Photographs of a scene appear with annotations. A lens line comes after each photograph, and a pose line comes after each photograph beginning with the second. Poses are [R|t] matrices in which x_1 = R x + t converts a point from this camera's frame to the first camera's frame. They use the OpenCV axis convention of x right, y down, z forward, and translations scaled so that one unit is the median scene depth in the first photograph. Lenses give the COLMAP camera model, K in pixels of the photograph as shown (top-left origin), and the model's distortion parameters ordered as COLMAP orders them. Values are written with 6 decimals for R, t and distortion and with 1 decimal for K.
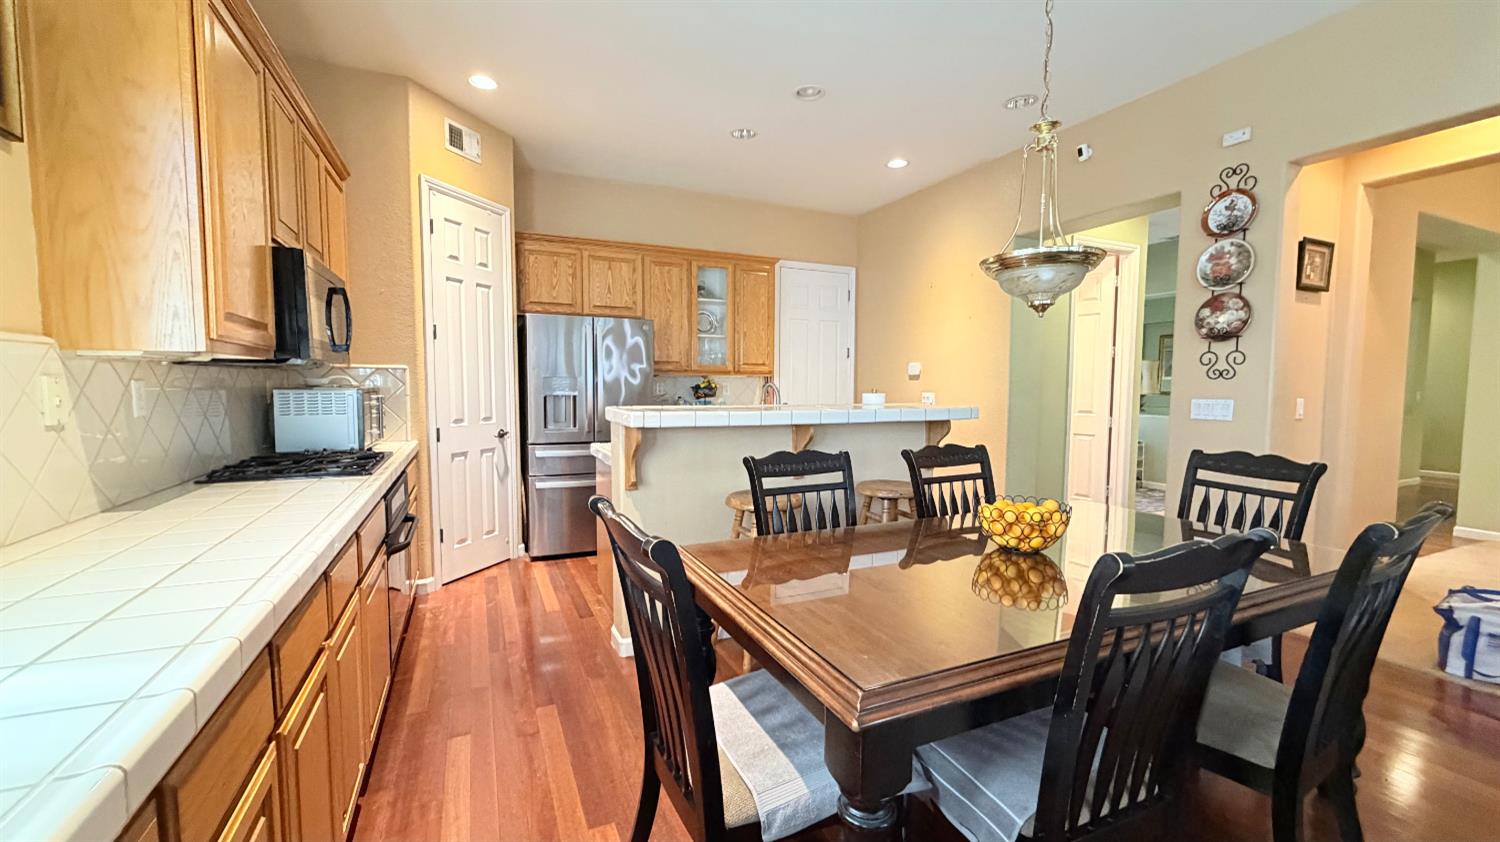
lens RADIAL K [[598.5, 0, 746.4], [0, 598.5, 422.8], [0, 0, 1]] dist [-0.000660, 0.000544]
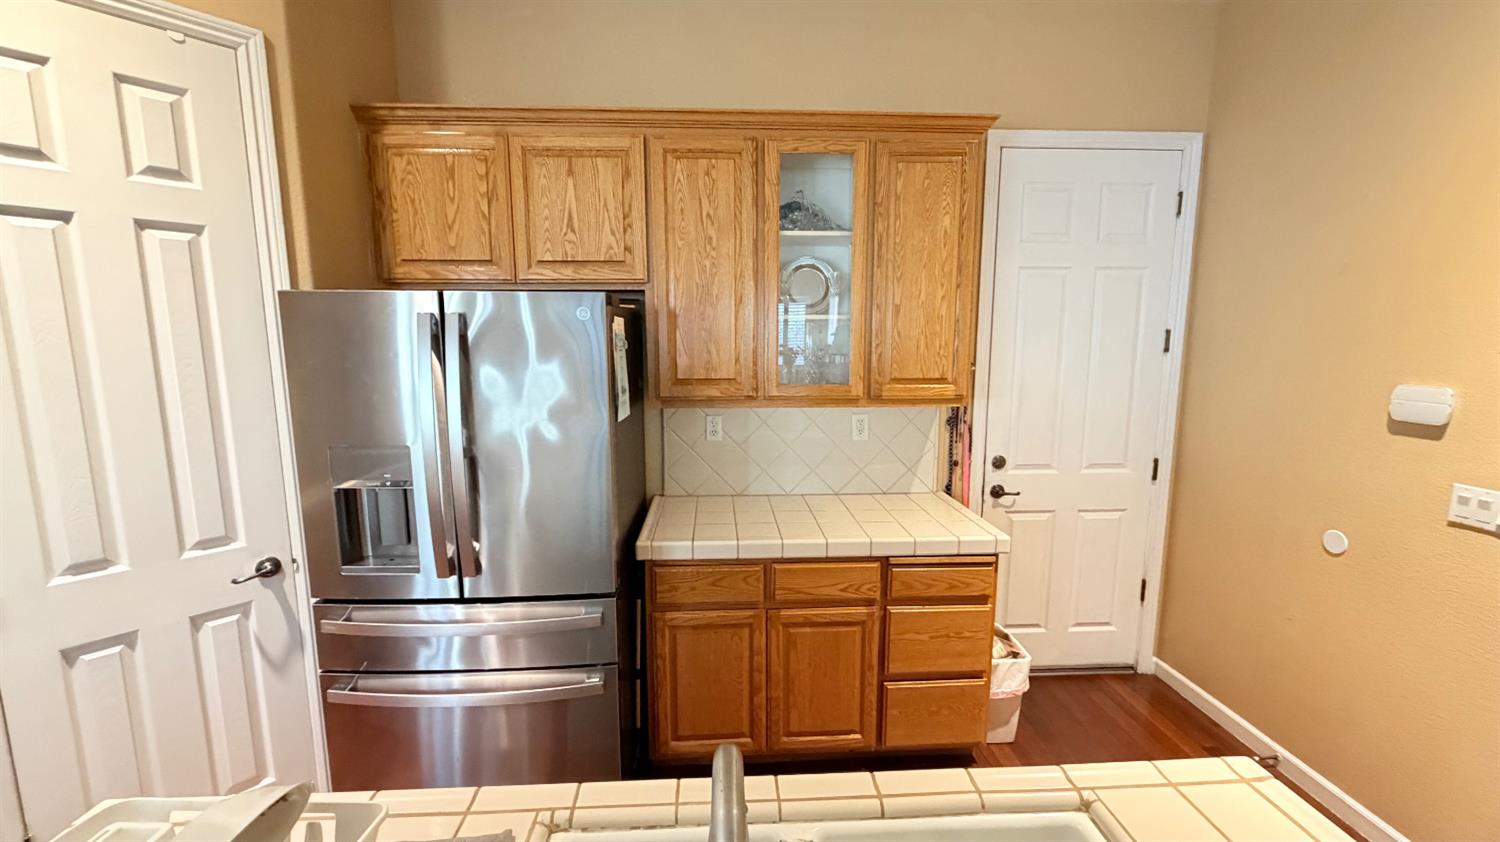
lens RADIAL K [[598.5, 0, 751.2], [0, 598.5, 412.5], [0, 0, 1]] dist [-0.000660, 0.000544]
pose [[0.930458, 0.040676, -0.364133, 0.061362], [-0.018465, 0.997762, 0.064273, -0.106842], [0.365933, -0.053079, 0.929126, 0.595536]]
